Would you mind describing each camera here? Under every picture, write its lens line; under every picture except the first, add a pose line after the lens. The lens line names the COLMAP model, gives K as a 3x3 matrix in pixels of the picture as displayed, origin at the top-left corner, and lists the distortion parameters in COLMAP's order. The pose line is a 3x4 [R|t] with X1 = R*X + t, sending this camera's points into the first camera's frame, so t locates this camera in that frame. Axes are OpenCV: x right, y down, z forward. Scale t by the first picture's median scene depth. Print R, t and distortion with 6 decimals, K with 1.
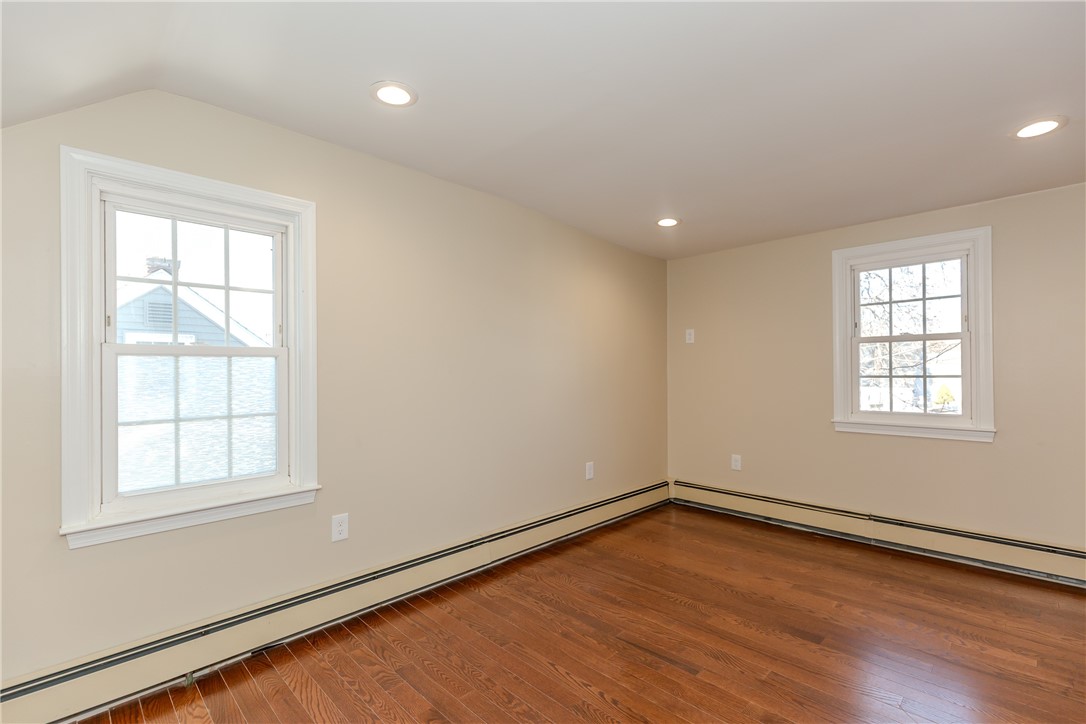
lens RADIAL K [[486.6, 0, 543.5], [0, 486.6, 370.1], [0, 0, 1]] dist [0.003020, 0.000131]
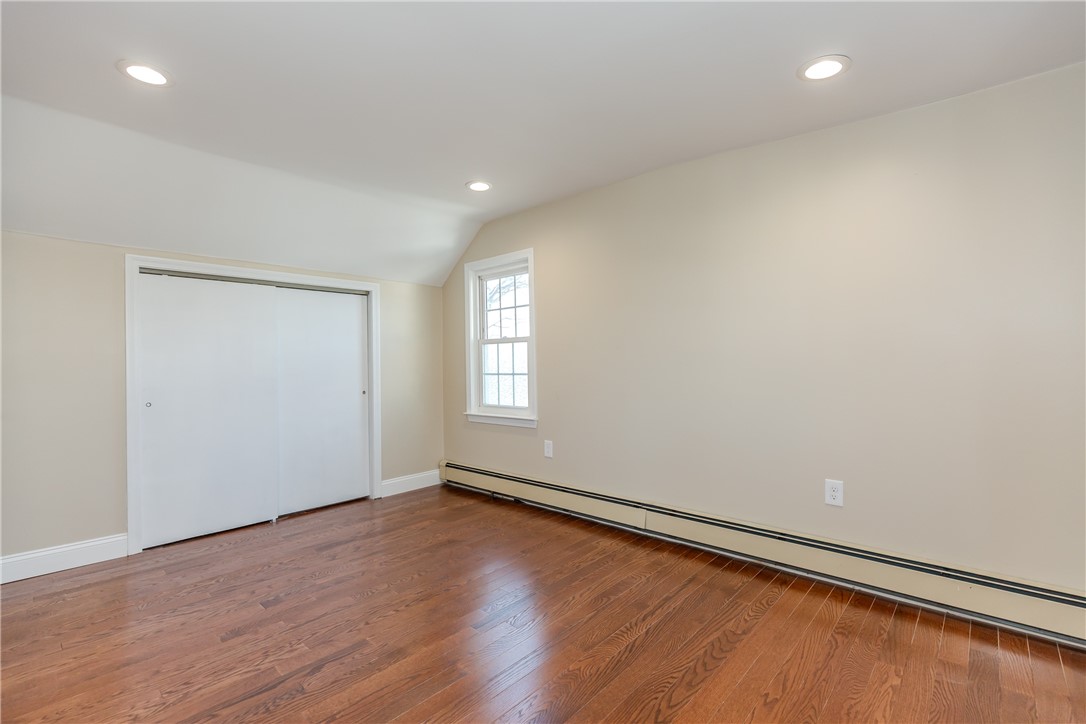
lens RADIAL K [[486.8, 0, 547.0], [0, 486.8, 364.8], [0, 0, 1]] dist [0.003158, 0.000093]
pose [[0.048018, 0.009130, -0.998805, 0.881847], [0.014118, 0.999852, 0.009819, 0.028739], [0.998747, -0.014573, 0.047882, 0.716297]]
